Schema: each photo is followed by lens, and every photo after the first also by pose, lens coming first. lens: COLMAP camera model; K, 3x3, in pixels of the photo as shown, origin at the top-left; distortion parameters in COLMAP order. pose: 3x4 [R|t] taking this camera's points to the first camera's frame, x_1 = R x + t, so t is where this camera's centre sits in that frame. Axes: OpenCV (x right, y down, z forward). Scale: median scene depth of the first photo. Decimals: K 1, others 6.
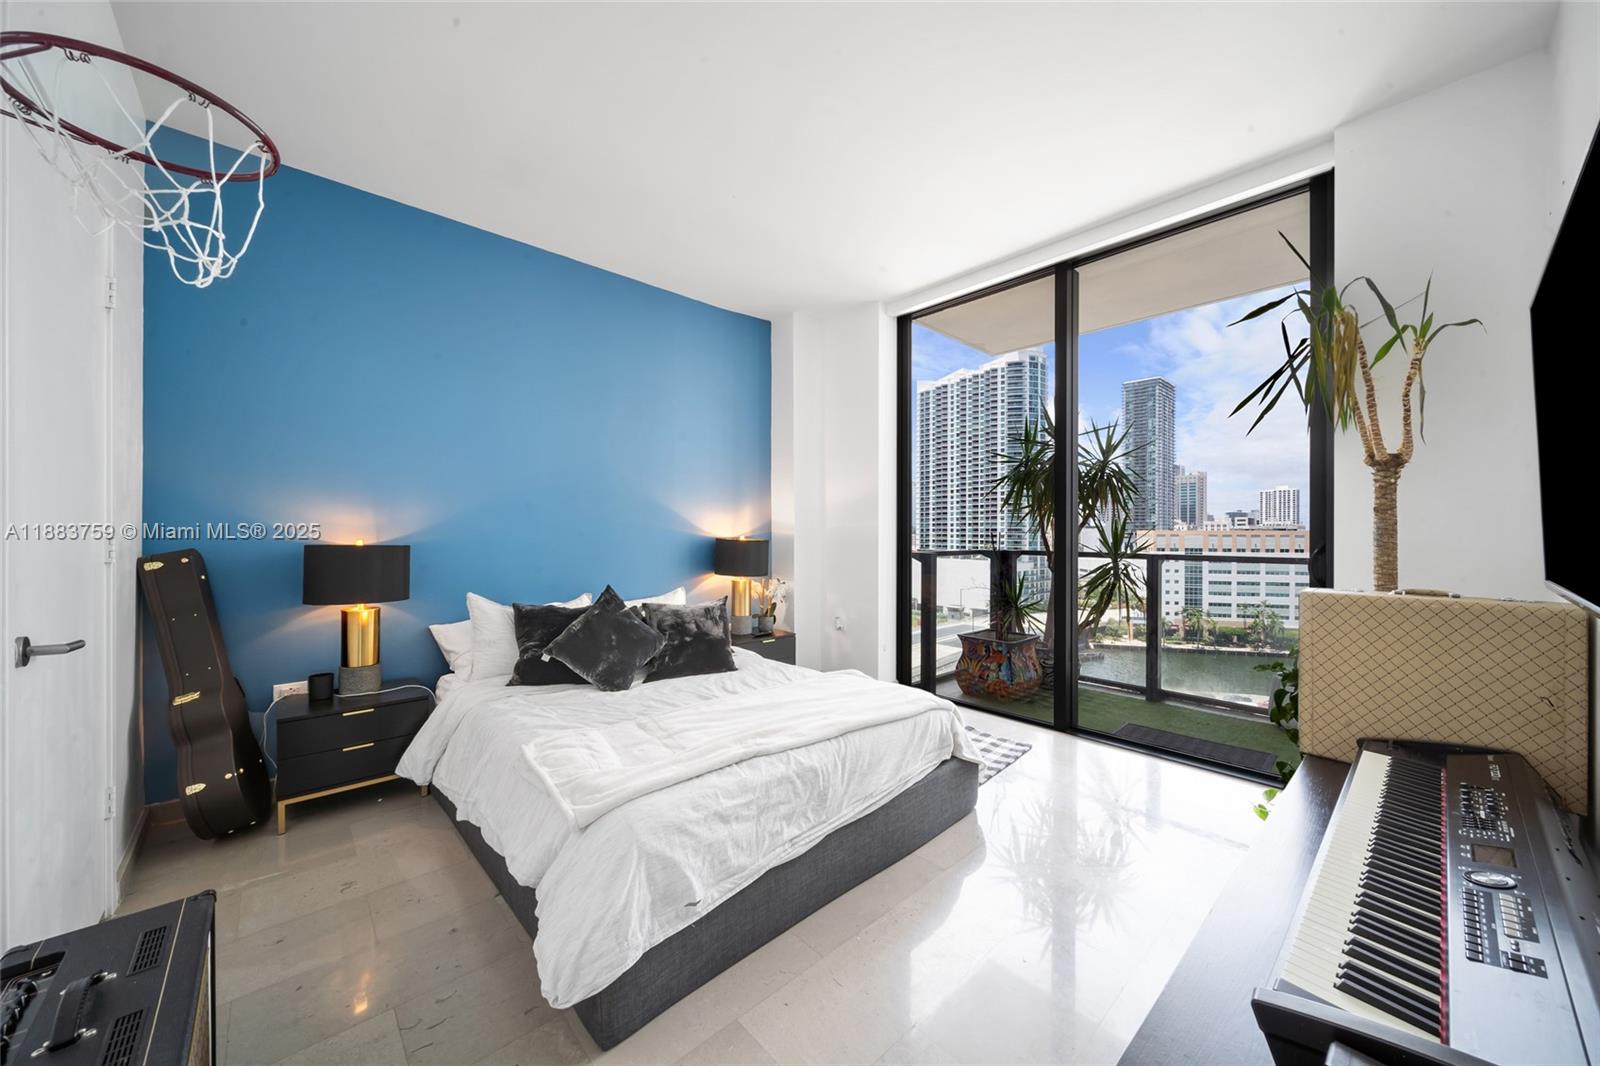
lens RADIAL K [[566.3, 0, 802.6], [0, 566.3, 530.3], [0, 0, 1]] dist [0.000517, -0.000068]
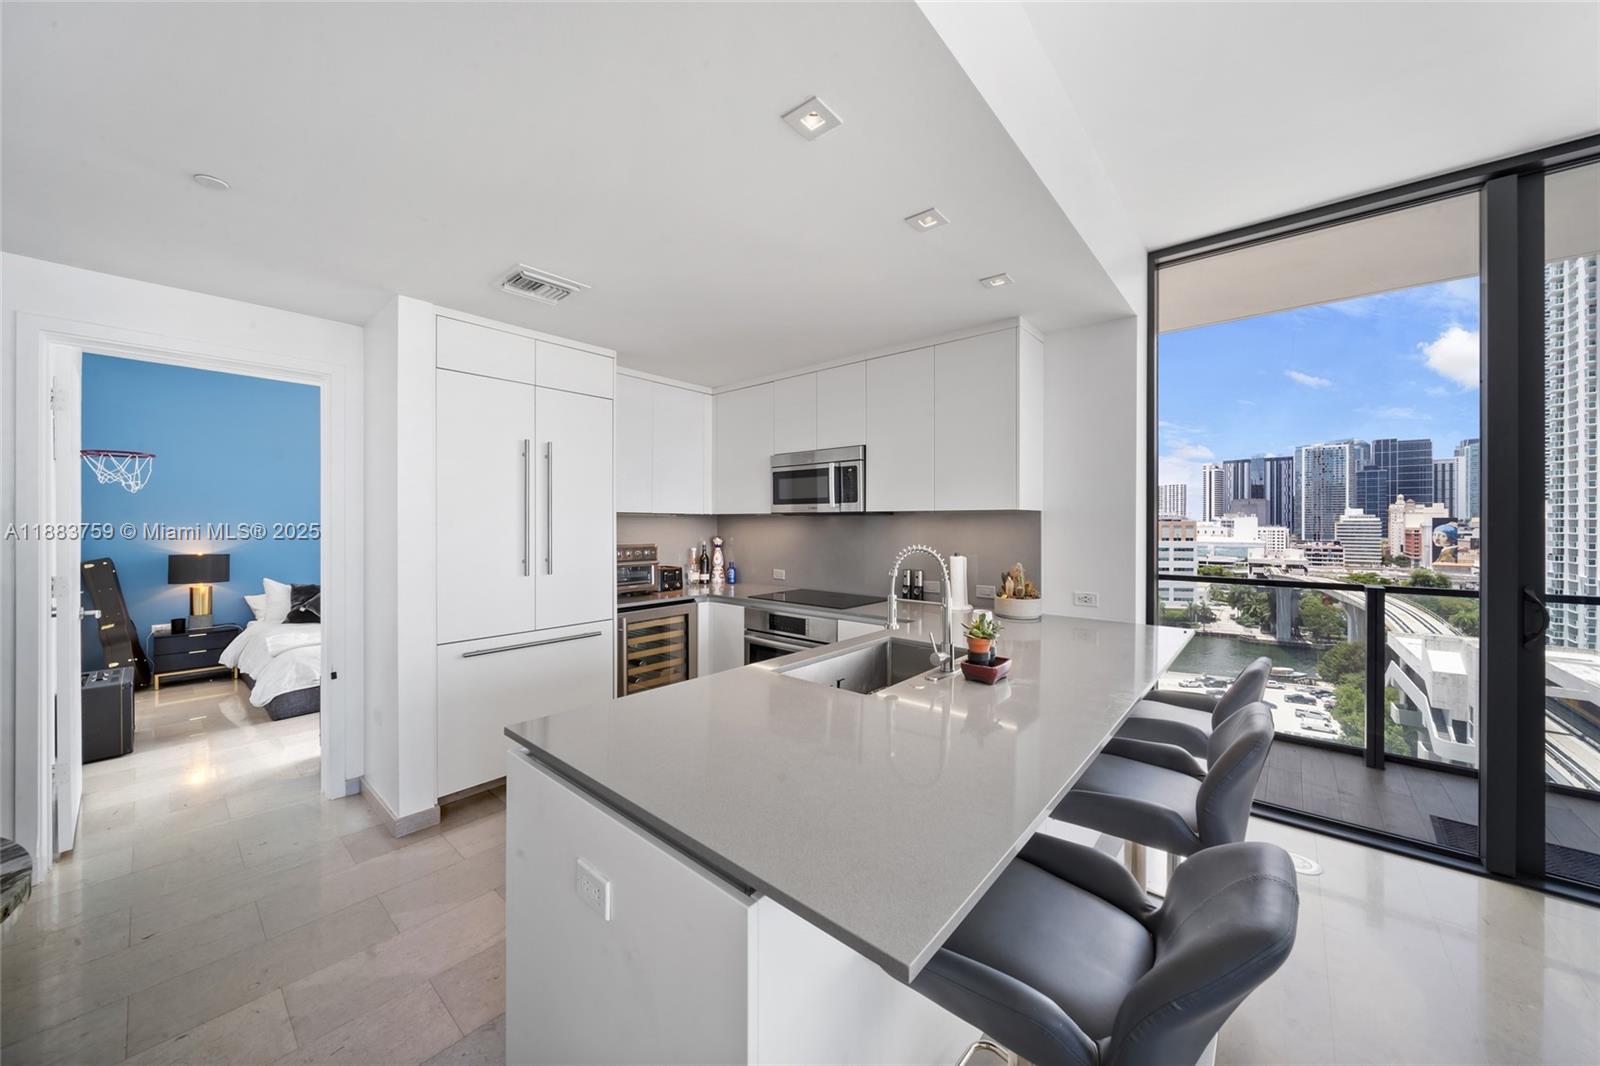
lens RADIAL K [[561.8, 0, 801.4], [0, 561.8, 521.4], [0, 0, 1]] dist [0.000575, 0.000166]
pose [[0.993777, -0.001854, 0.111370, 1.139478], [0.001945, 0.999998, -0.000707, -0.087616], [-0.111369, 0.000919, 0.993779, -1.245394]]
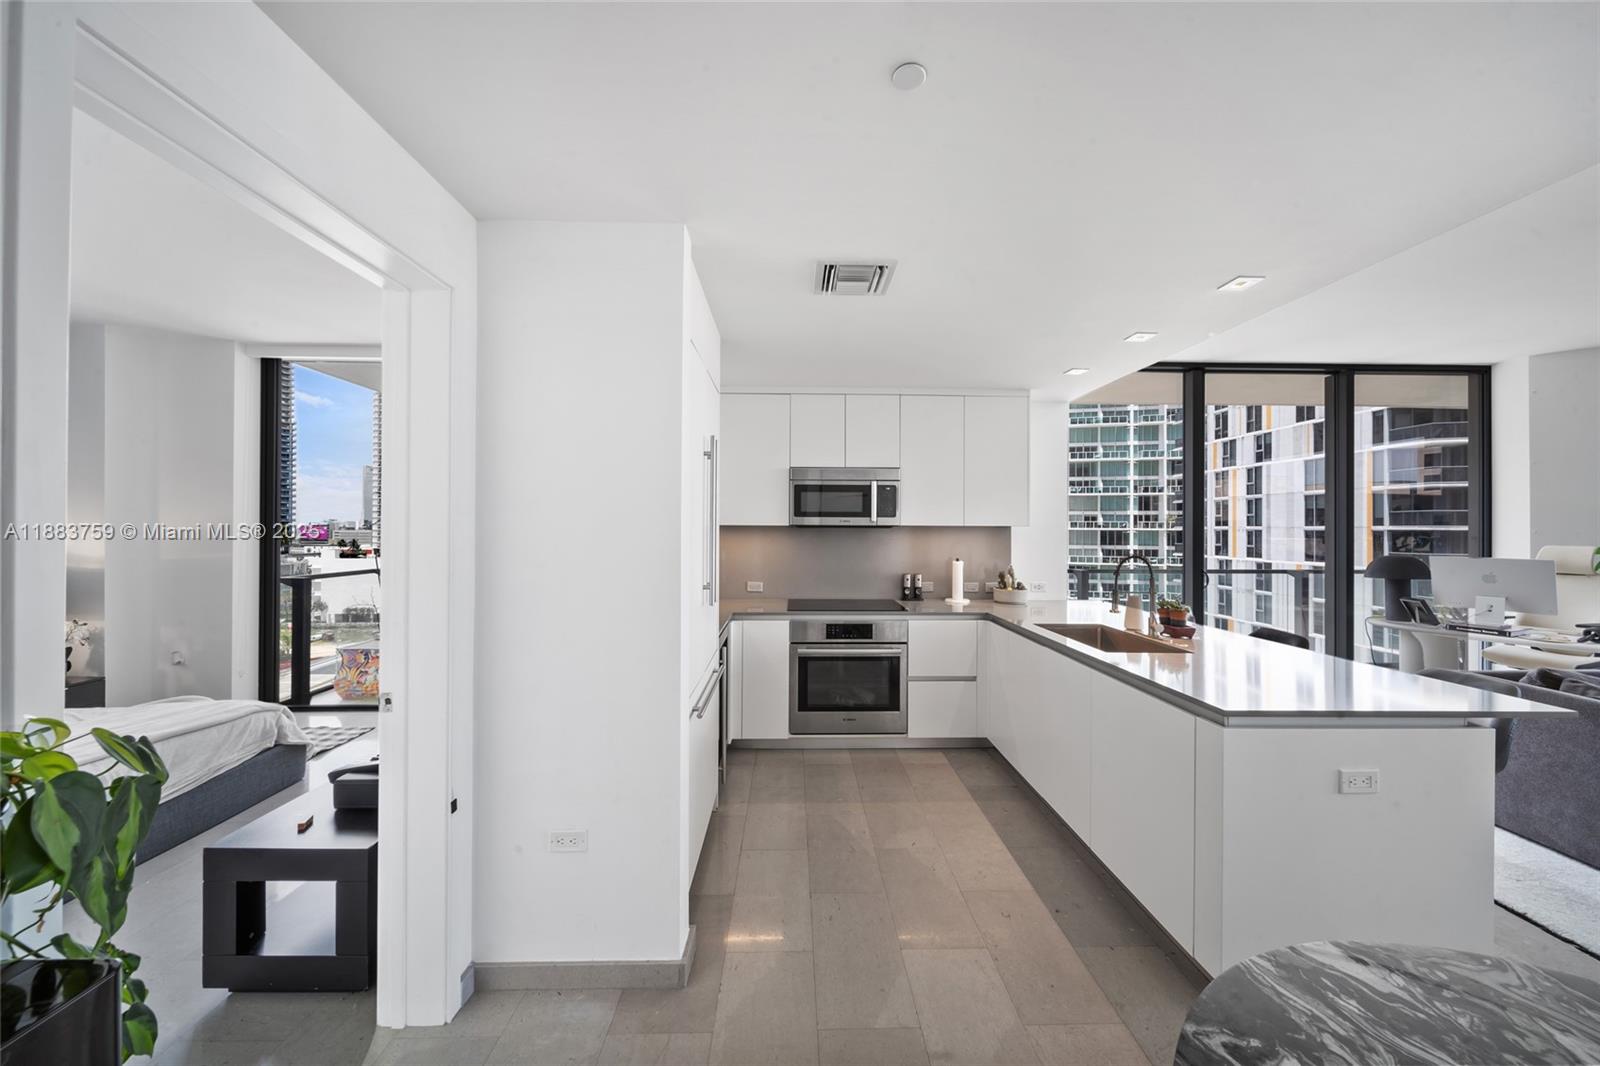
lens RADIAL K [[561.9, 0, 802.8], [0, 561.9, 524.8], [0, 0, 1]] dist [0.001245, 0.000044]
pose [[0.662797, 0.004258, 0.748787, 0.085943], [-0.003120, 0.999991, -0.002925, -0.108042], [-0.748792, -0.000398, 0.662805, -0.746580]]
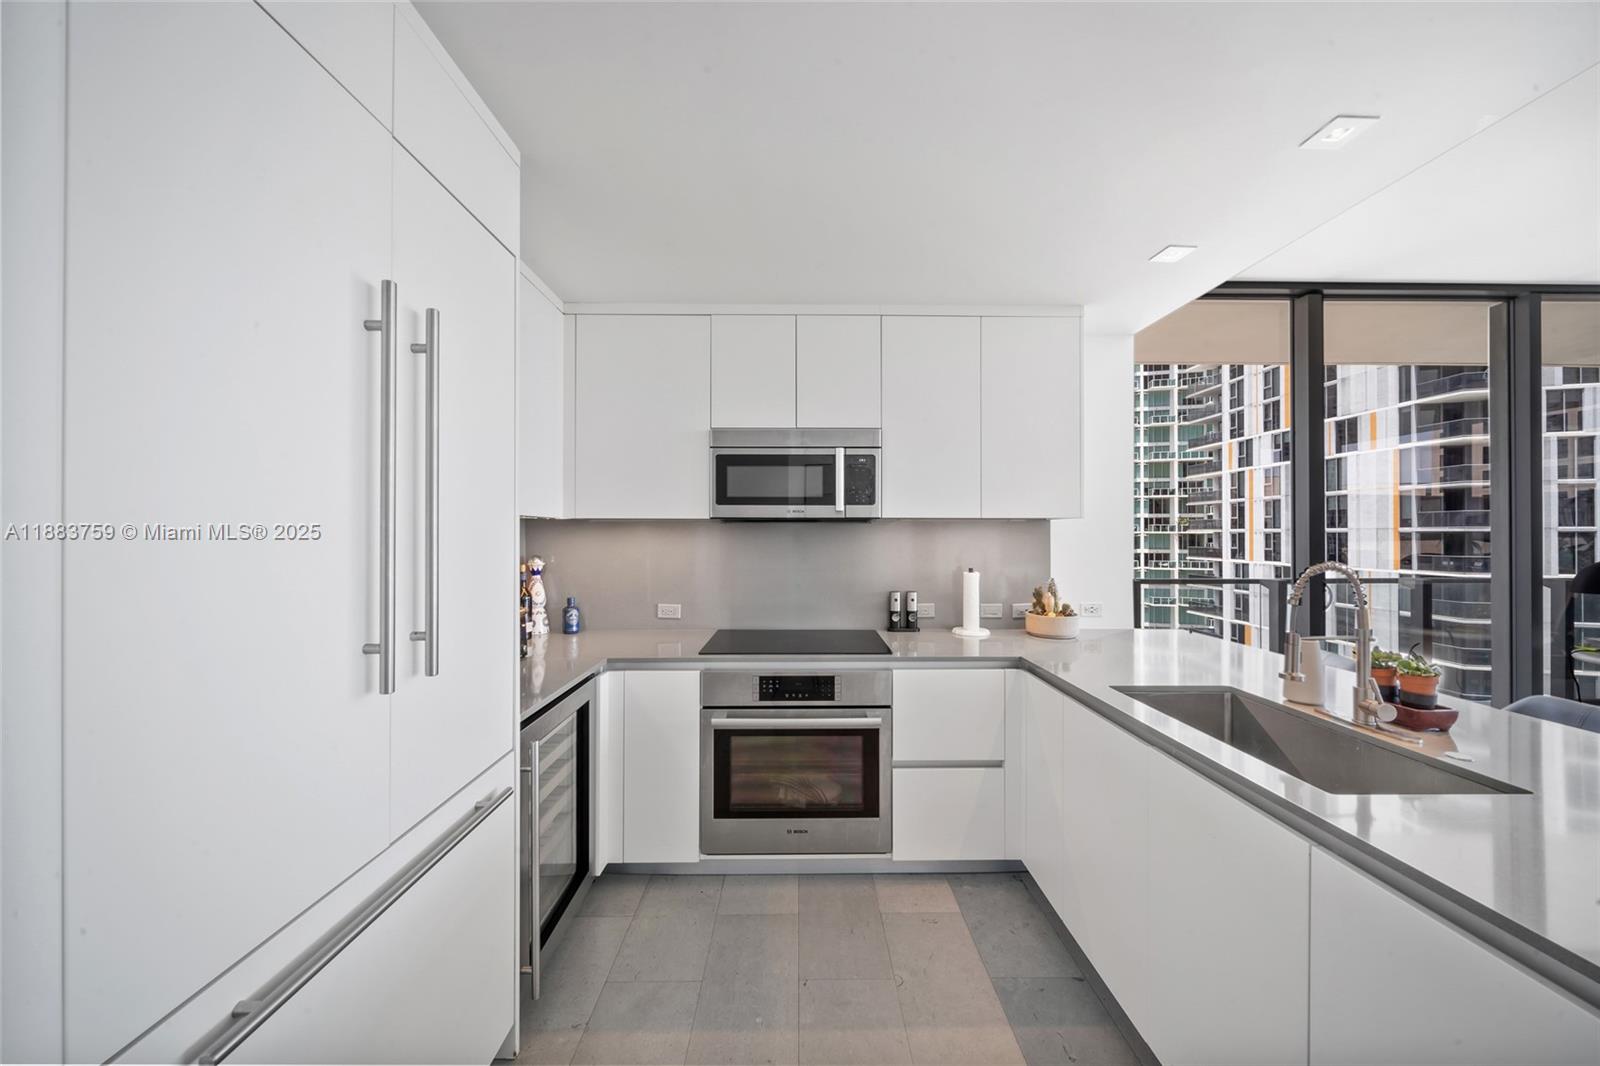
lens RADIAL K [[566.3, 0, 802.6], [0, 566.3, 530.3], [0, 0, 1]] dist [0.000517, -0.000068]
pose [[0.669583, 0.000463, 0.742737, 0.590909], [0.001591, 0.999997, -0.002058, -0.087275], [-0.742735, 0.002559, 0.669580, -0.484881]]
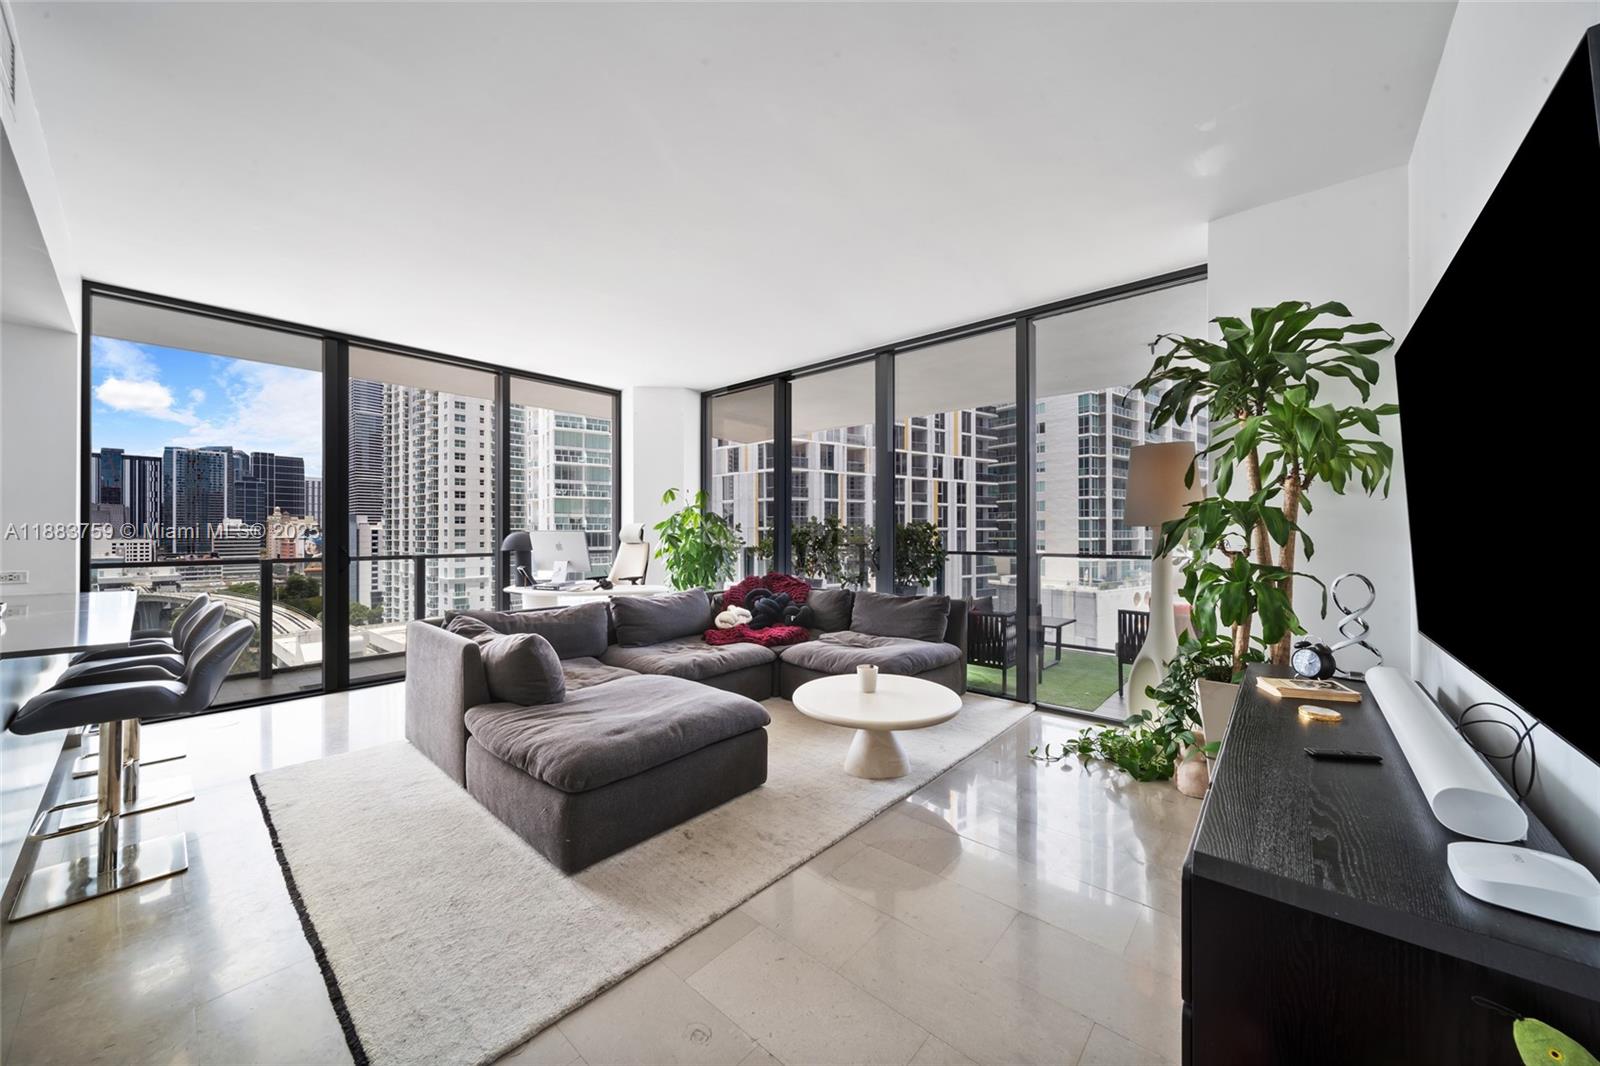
lens RADIAL K [[570.2, 0, 802.3], [0, 570.2, 529.2], [0, 0, 1]] dist [0.008142, 0.000051]
pose [[-0.108466, 0.001920, 0.994098, 0.395735], [0.000987, 0.999998, -0.001824, -0.027838], [-0.994100, 0.000783, -0.108467, -1.758186]]
